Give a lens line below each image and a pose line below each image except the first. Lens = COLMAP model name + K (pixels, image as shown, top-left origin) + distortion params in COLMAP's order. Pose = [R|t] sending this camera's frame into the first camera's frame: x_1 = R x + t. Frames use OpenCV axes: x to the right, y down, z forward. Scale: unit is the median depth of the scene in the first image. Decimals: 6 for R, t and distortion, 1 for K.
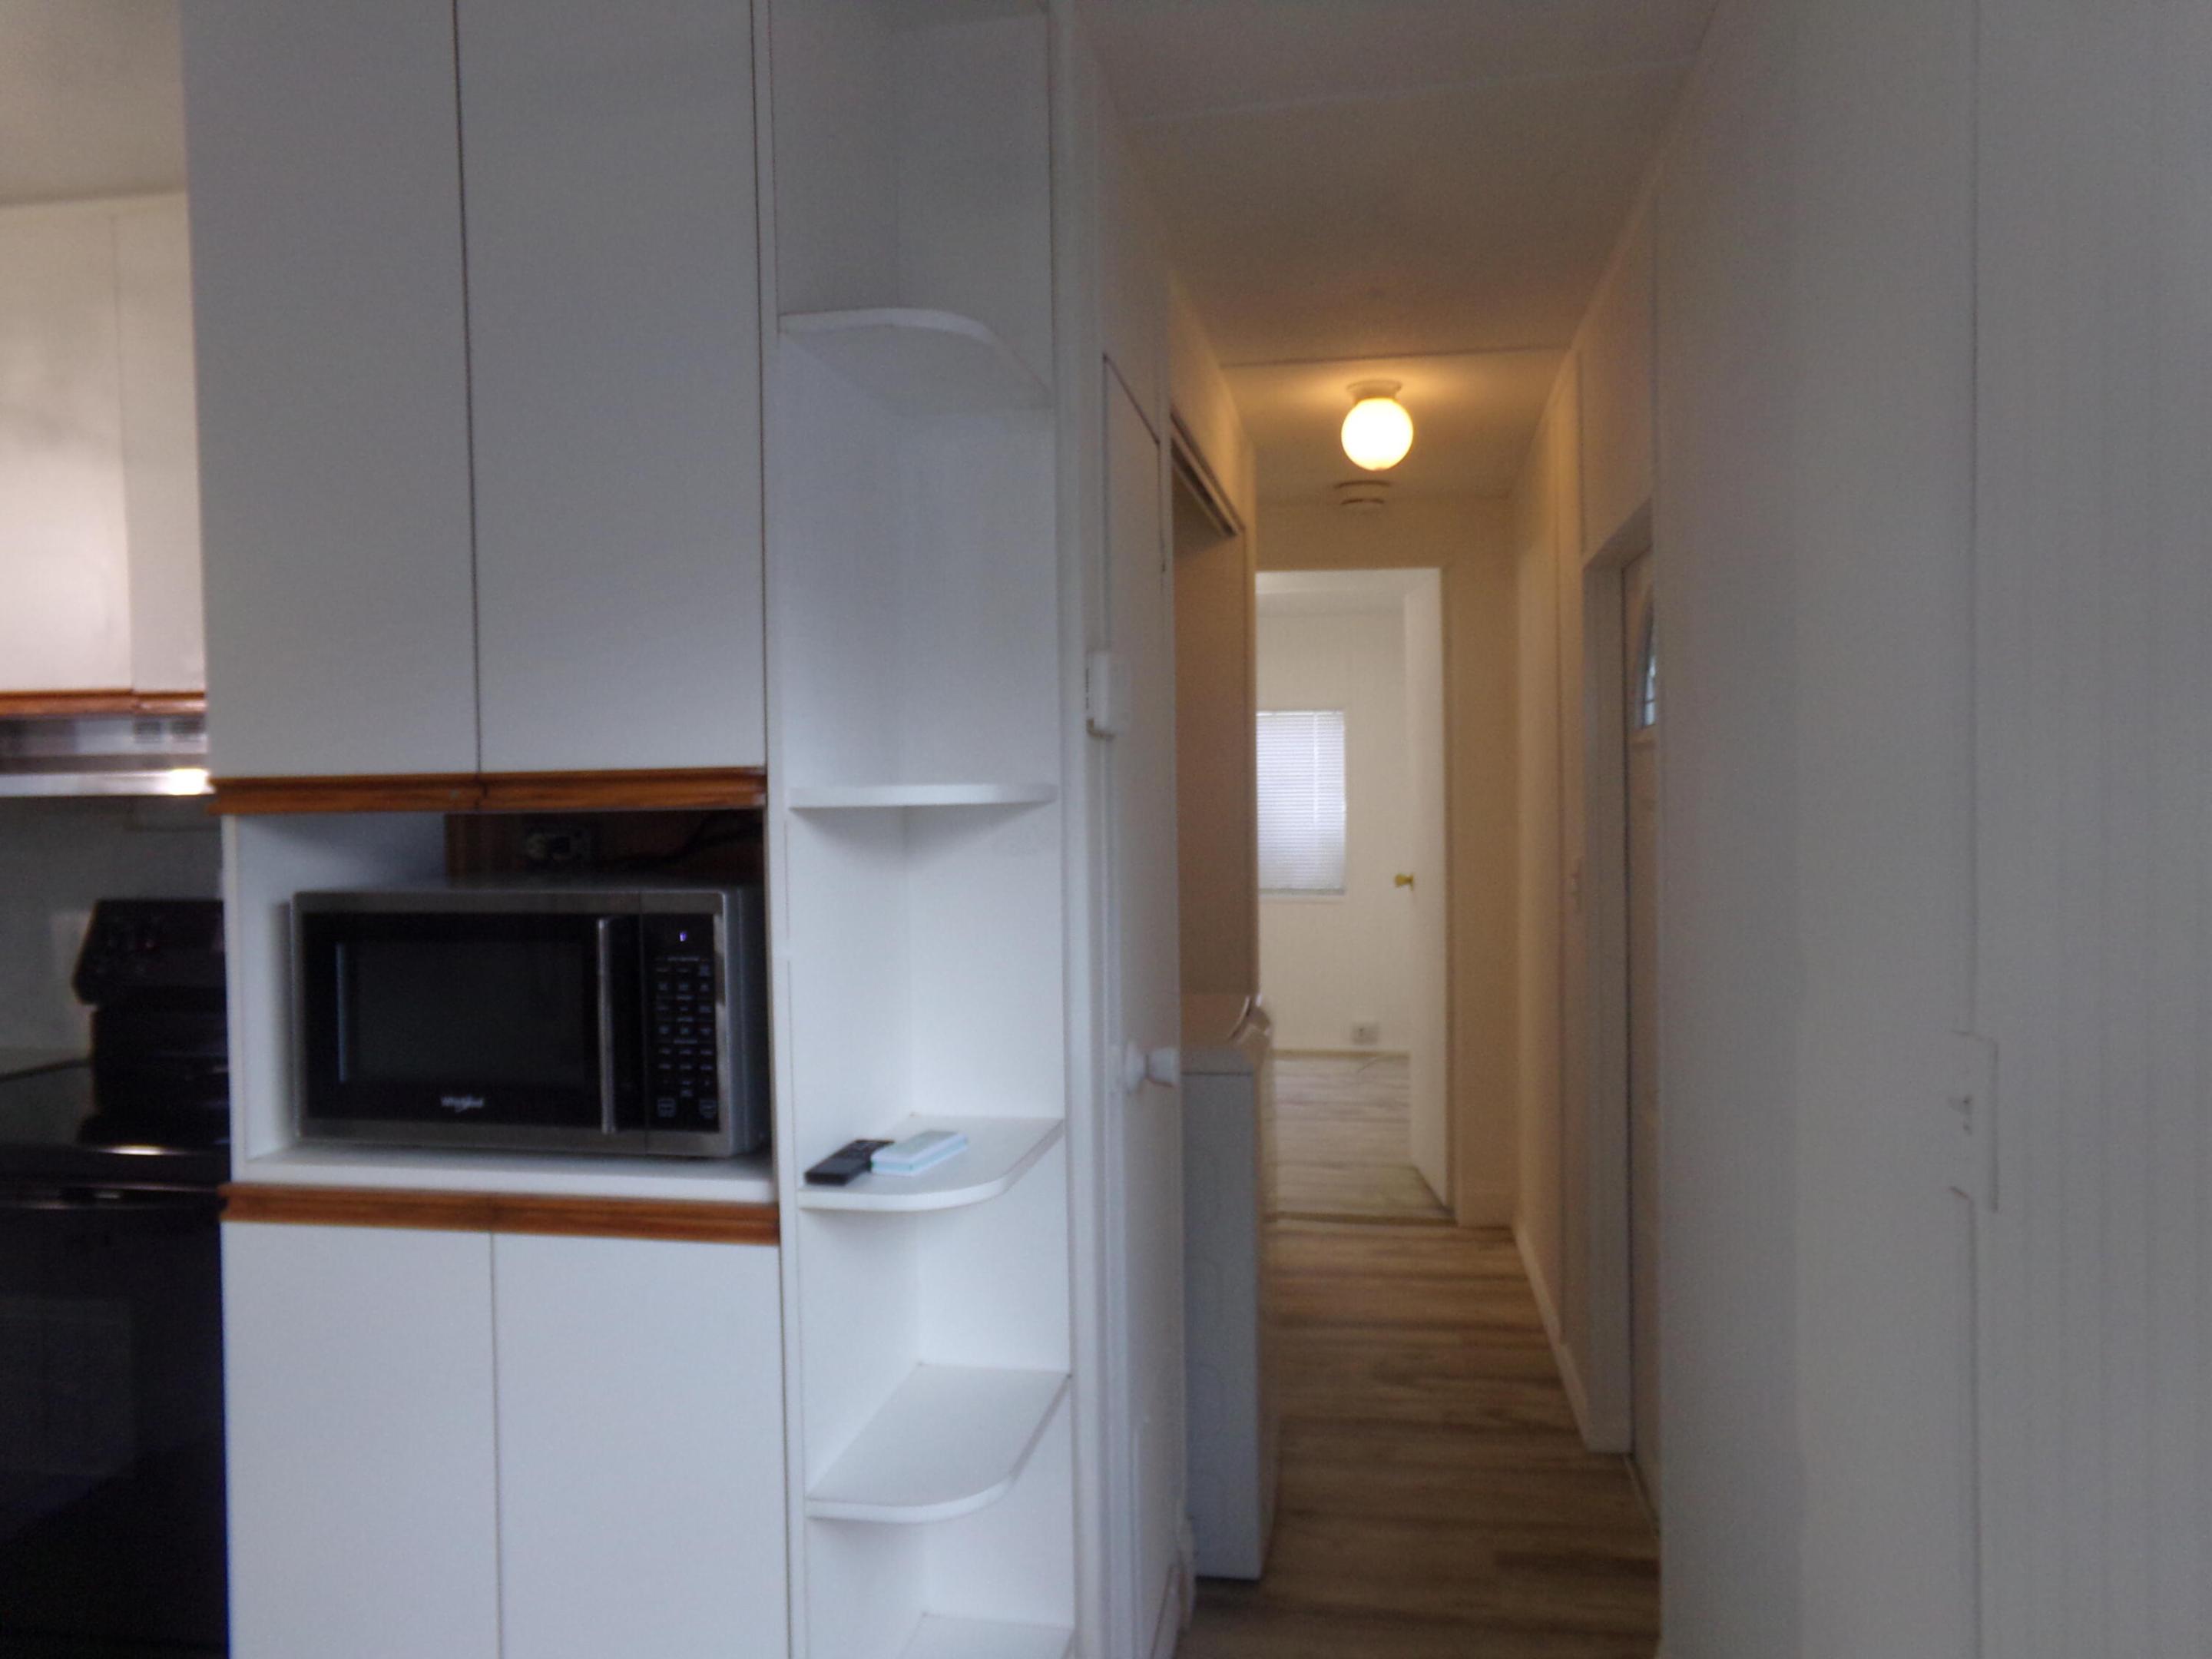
lens RADIAL K [[1513.5, 0, 1106.0], [0, 1513.5, 829.5], [0, 0, 1]] dist [-0.095844, 0.158588]
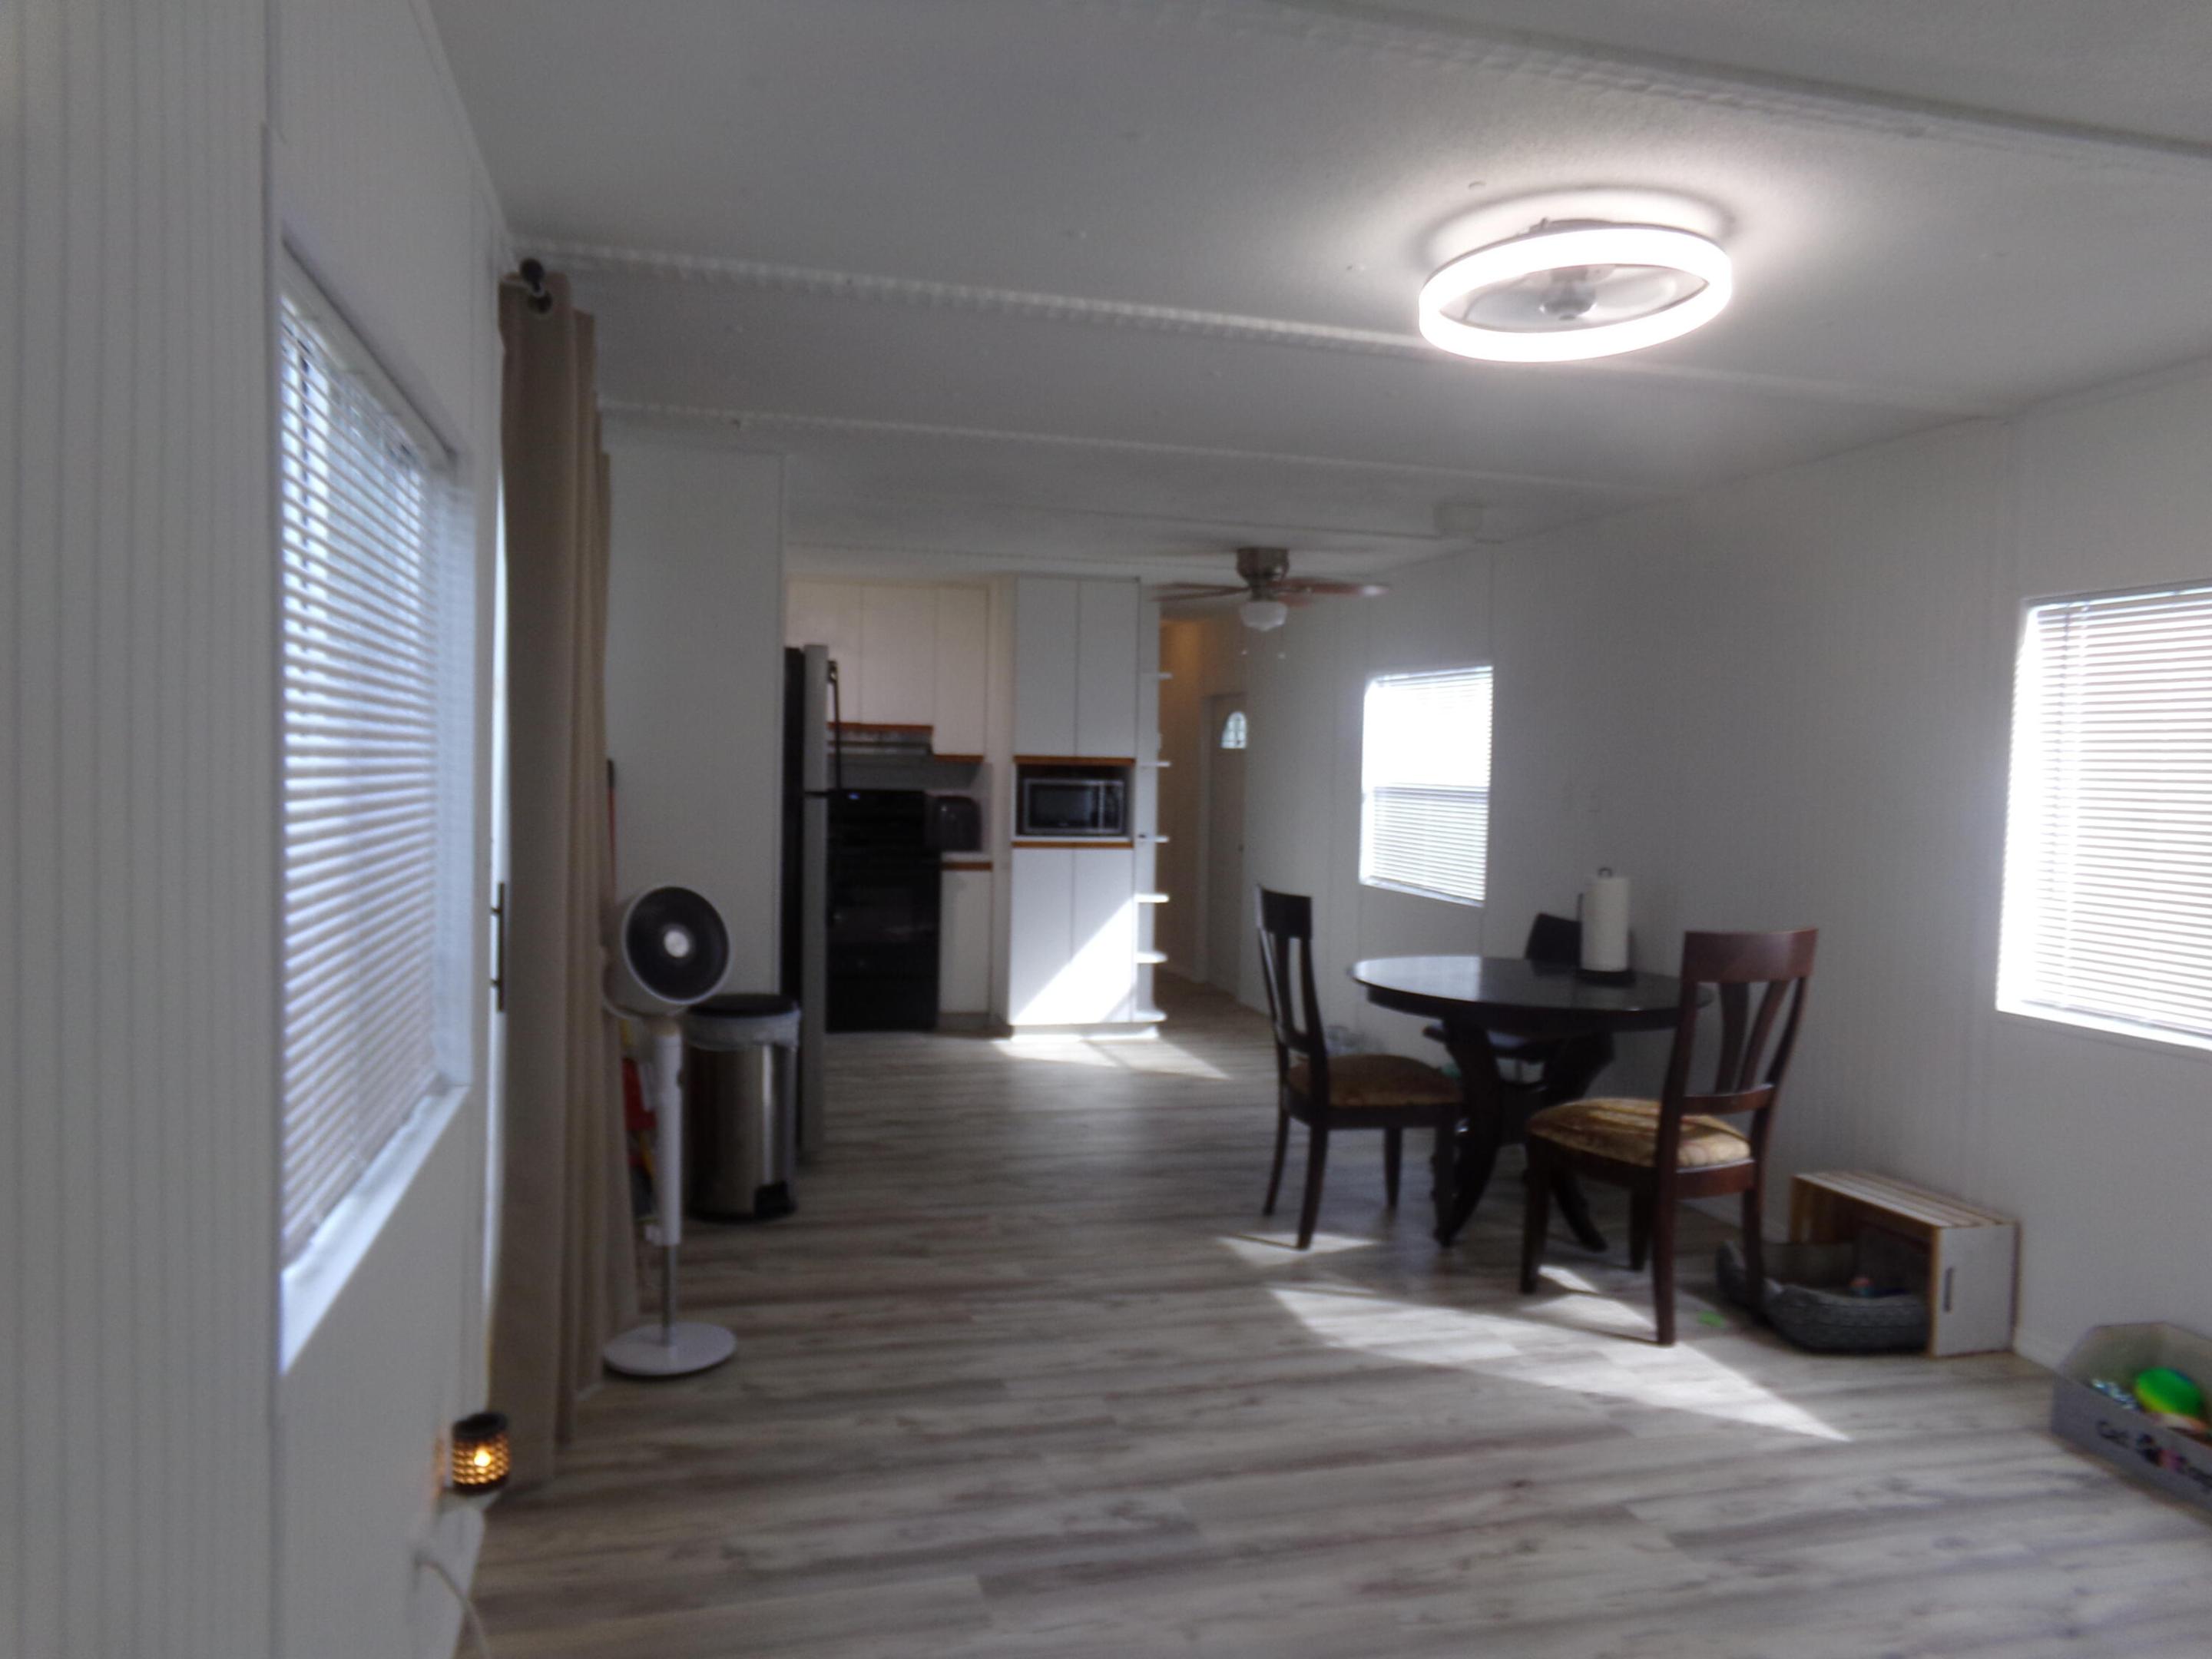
lens RADIAL K [[1513.5, 0, 1106.0], [0, 1513.5, 829.5], [0, 0, 1]] dist [-0.095844, 0.158588]
pose [[0.897398, 0.017058, 0.440891, -1.243991], [-0.025486, 0.999588, 0.013200, 0.067262], [-0.440485, -0.023082, 0.897463, -1.743380]]
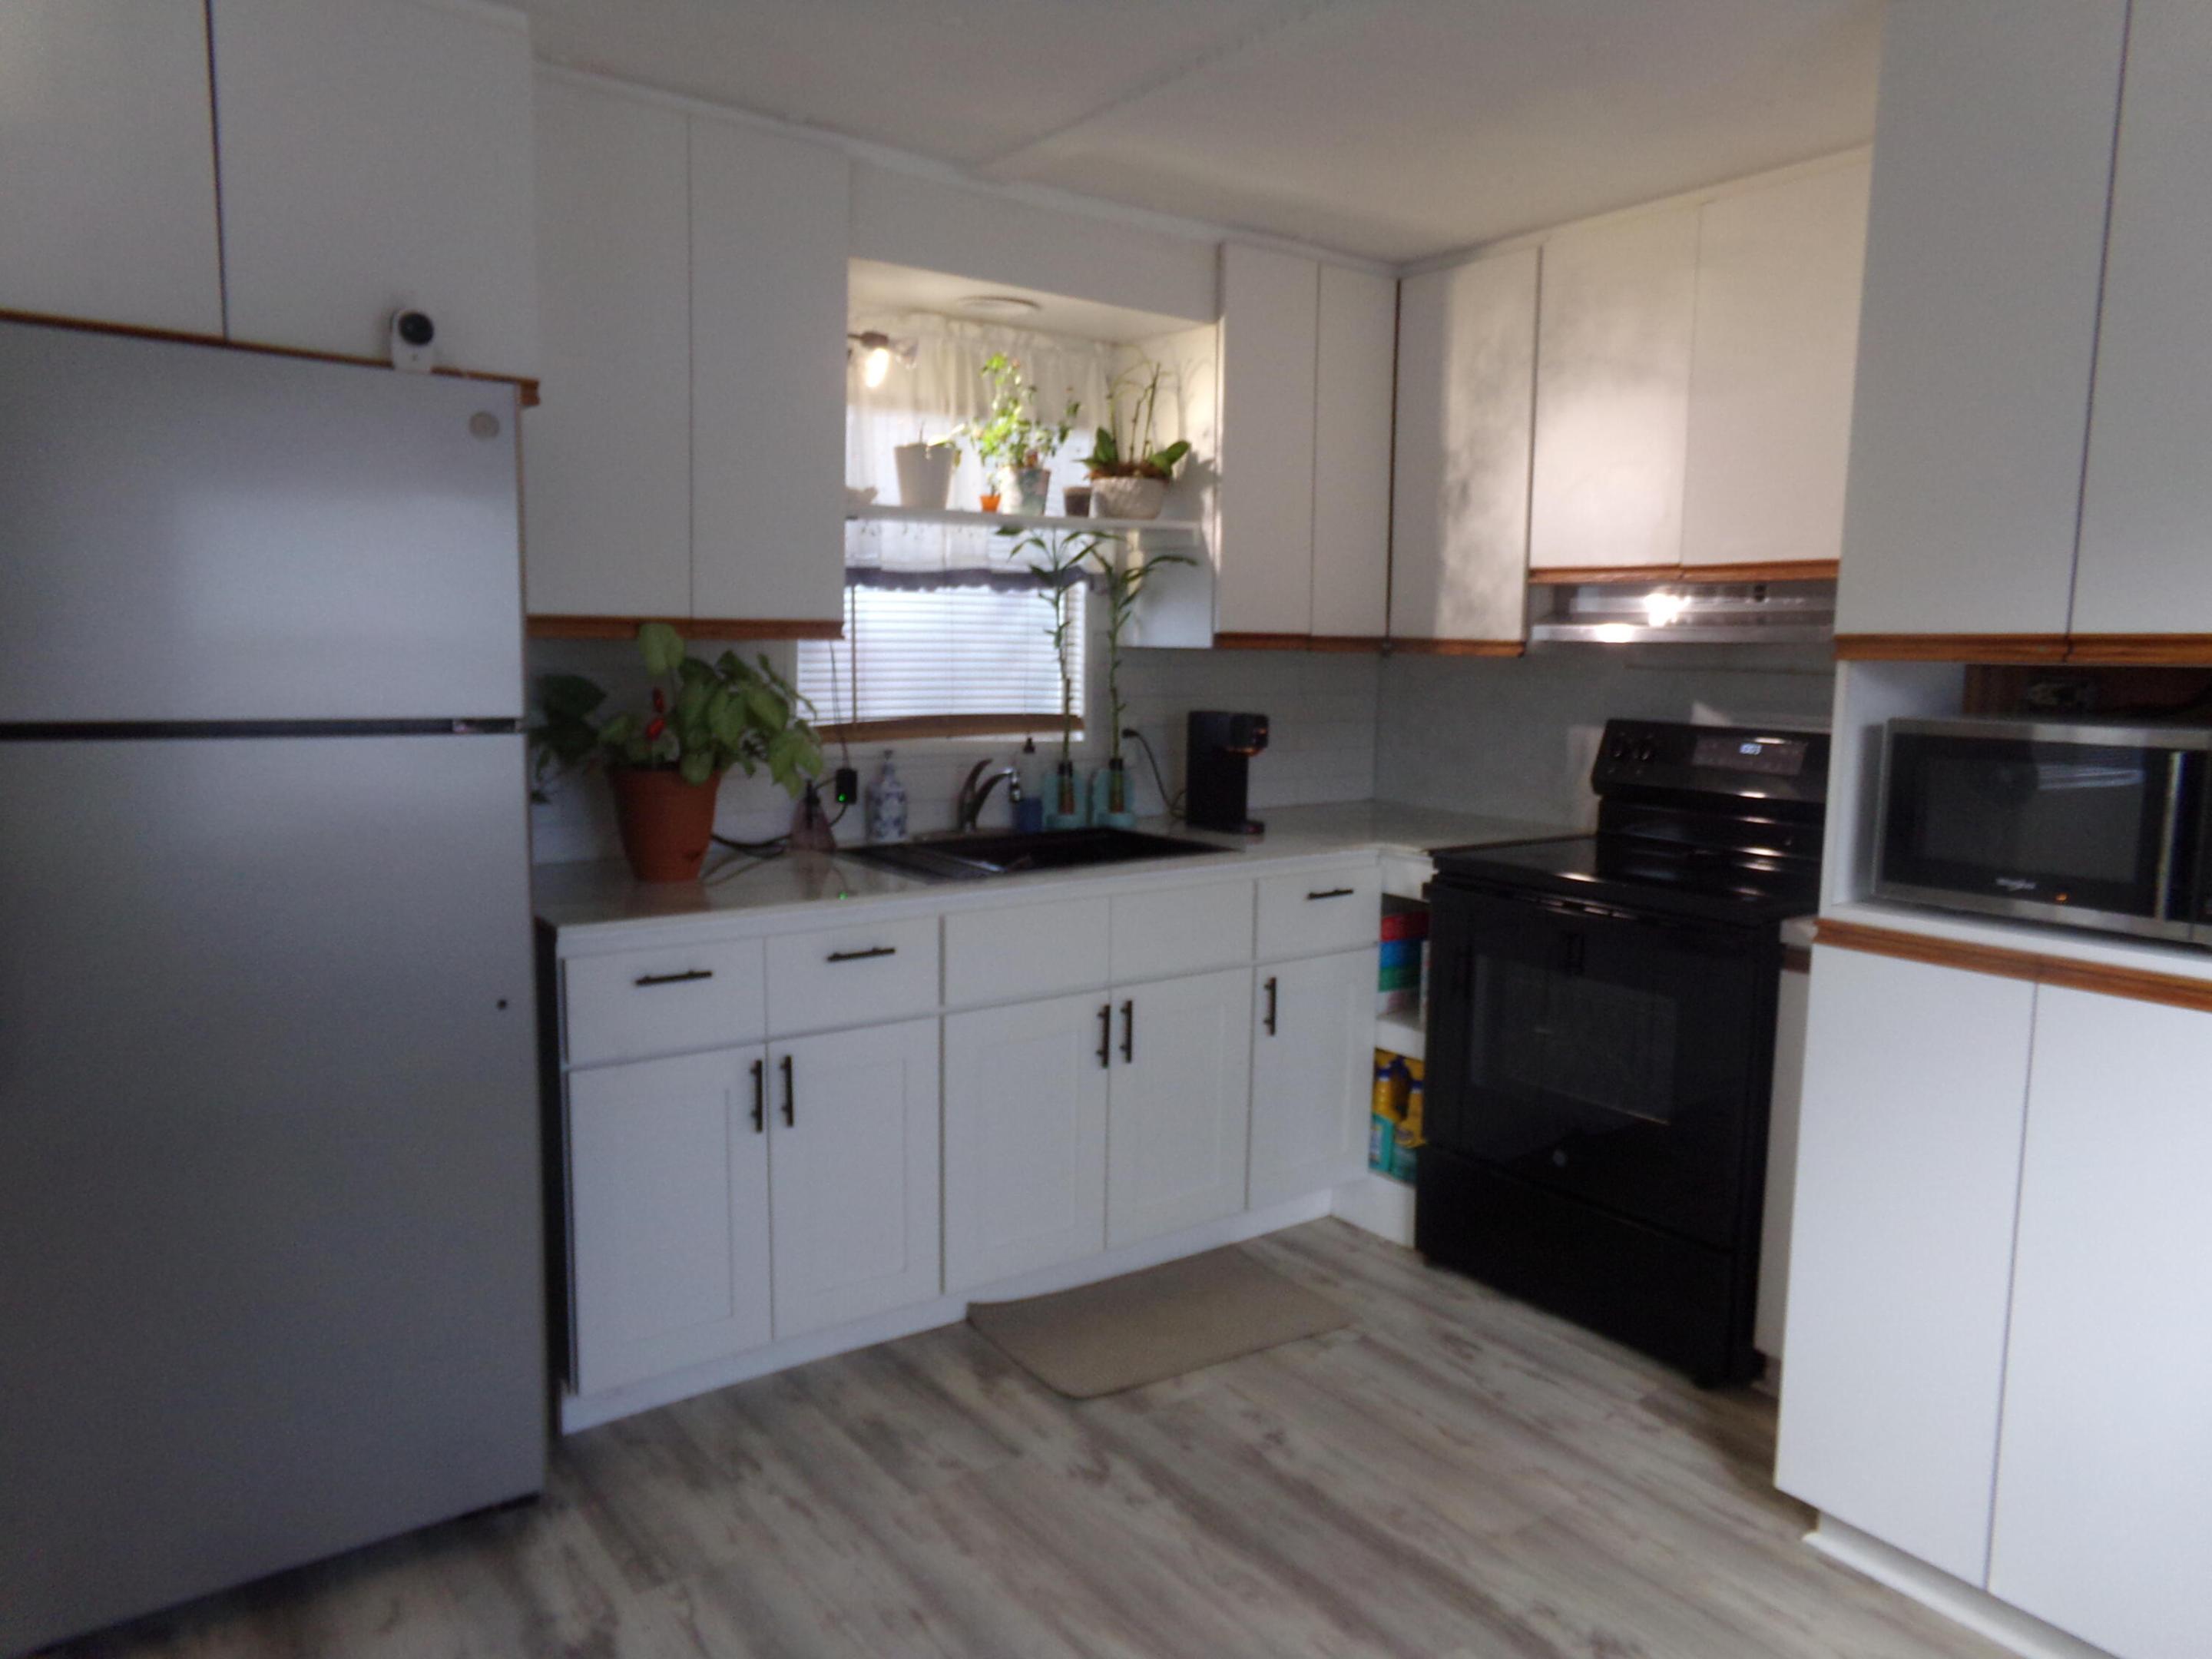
lens RADIAL K [[1505.5, 0, 1109.2], [0, 1505.5, 833.2], [0, 0, 1]] dist [-0.104804, 0.149958]
pose [[0.718567, 0.110937, -0.686553, -0.056768], [-0.040876, 0.992226, 0.117548, 0.008347], [0.694255, -0.056403, 0.717515, -0.251684]]
